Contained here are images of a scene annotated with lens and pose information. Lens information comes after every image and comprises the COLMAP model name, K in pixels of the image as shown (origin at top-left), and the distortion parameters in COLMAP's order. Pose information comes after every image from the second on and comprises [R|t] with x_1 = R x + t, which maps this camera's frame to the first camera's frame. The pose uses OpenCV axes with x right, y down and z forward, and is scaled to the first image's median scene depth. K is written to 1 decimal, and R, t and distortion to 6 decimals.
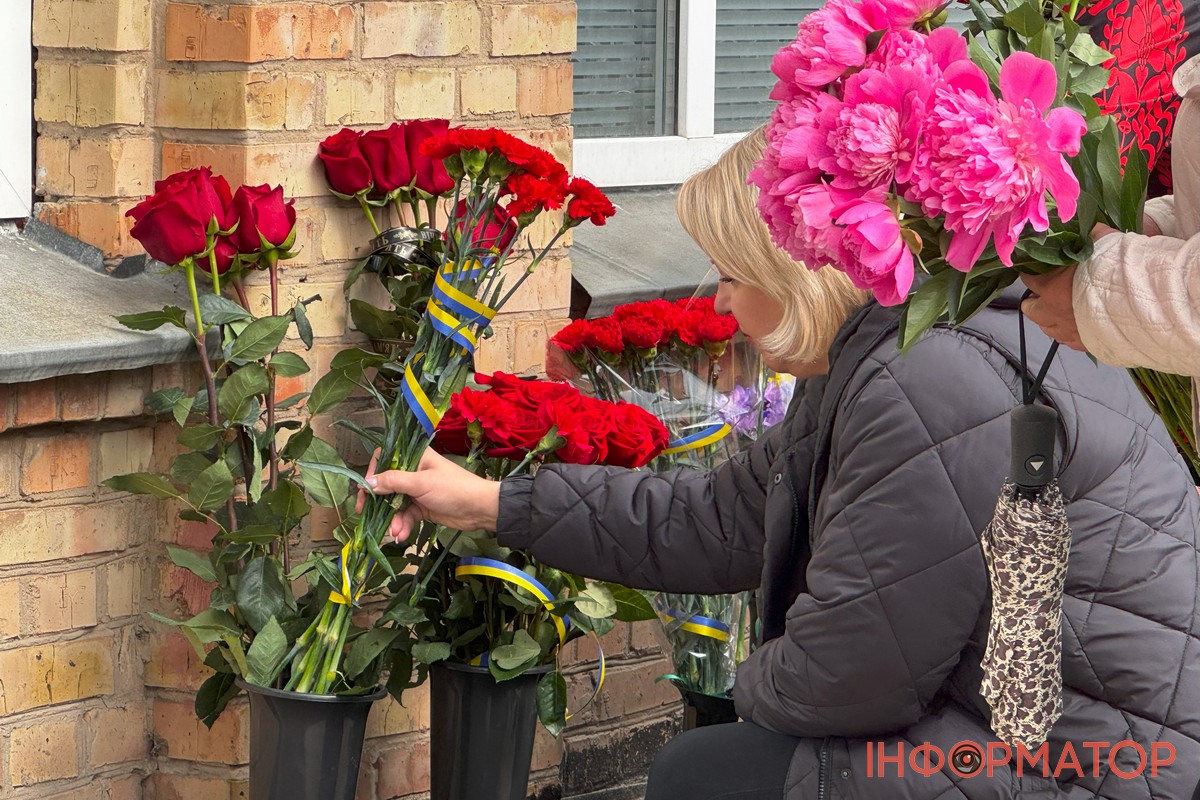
lens RADIAL K [[4537.9, 0, 600.1], [0, 4537.9, 401.7], [0, 0, 1]] dist [0.076835, 0.000000]
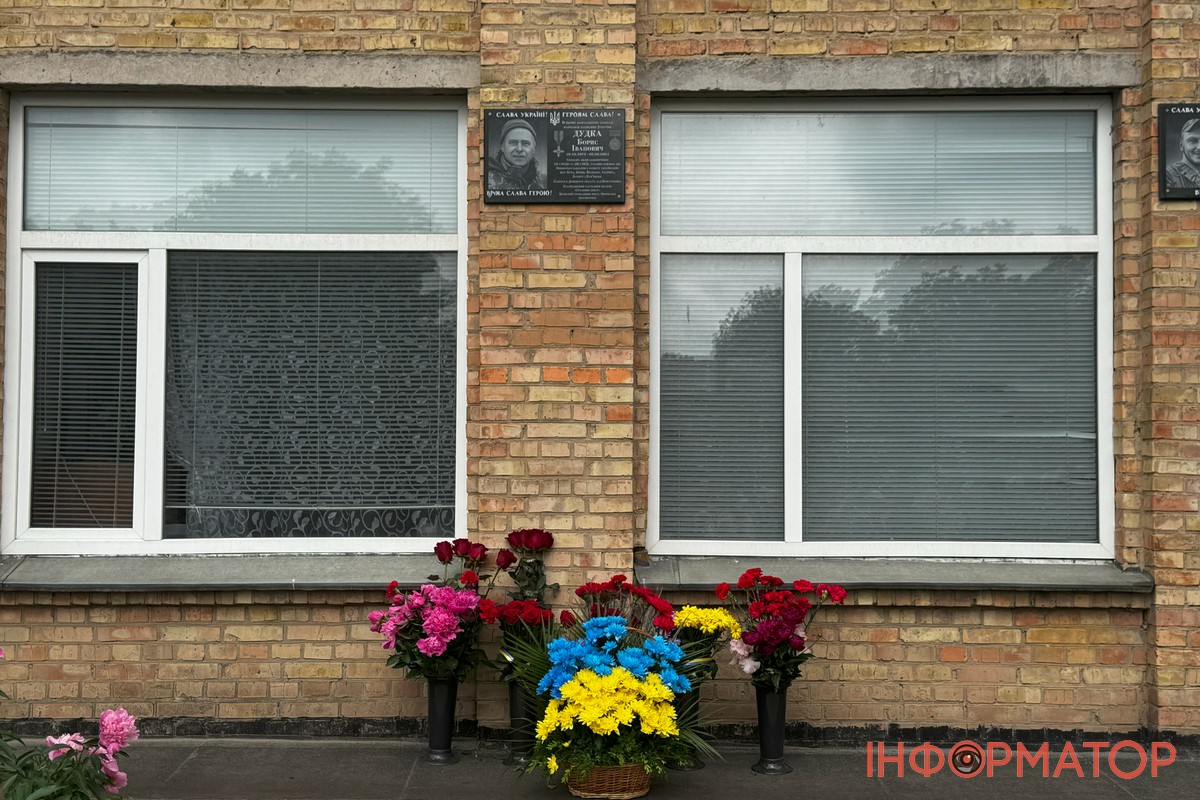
lens RADIAL K [[1586.6, 0, 598.3], [0, 1586.6, 407.9], [0, 0, 1]] dist [0.128229, 0.000000]
pose [[0.538759, -0.060371, -0.840294, 1.070378], [-0.079036, 0.989408, -0.121759, -0.006269], [0.838744, 0.132012, 0.528281, 0.347009]]
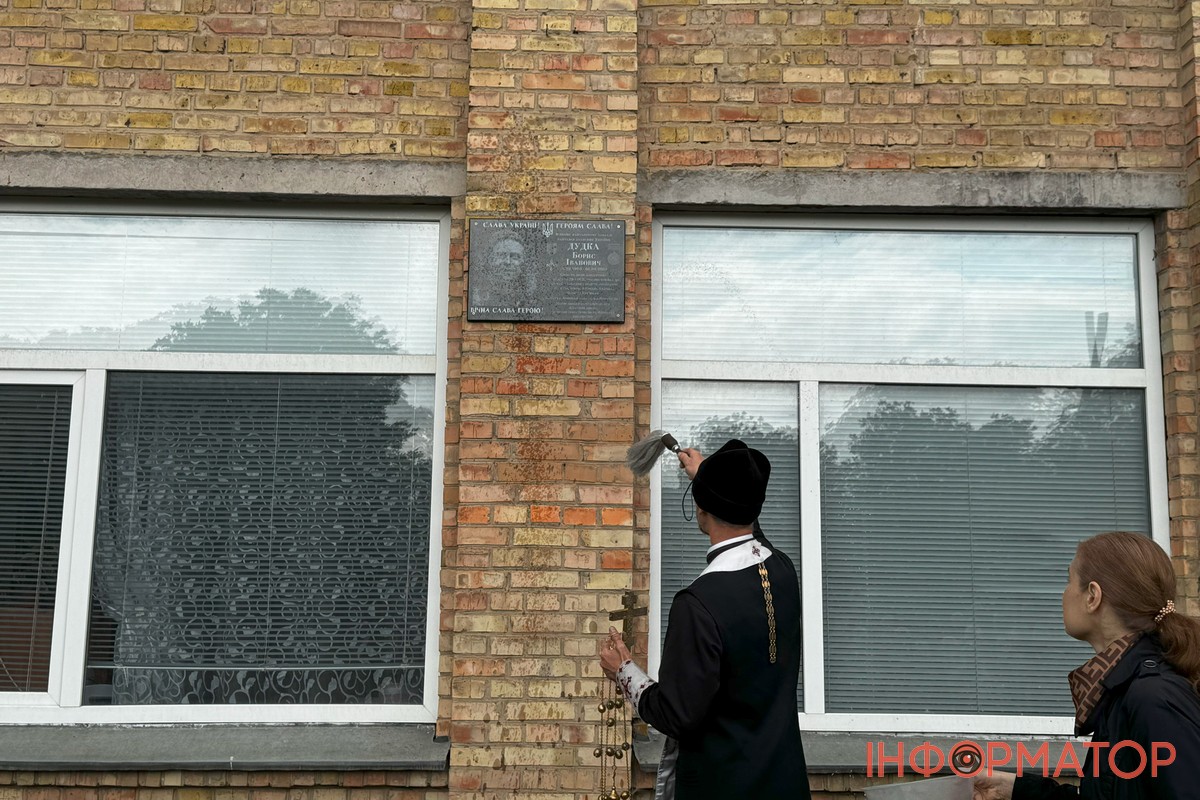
lens RADIAL K [[1515.9, 0, 594.0], [0, 1515.9, 341.8], [0, 0, 1]] dist [0.115418, 0.000000]
pose [[0.561490, -0.161171, -0.811636, 0.886384], [-0.085854, 0.964208, -0.250862, -0.038036], [0.823018, 0.210539, 0.527556, 0.428417]]
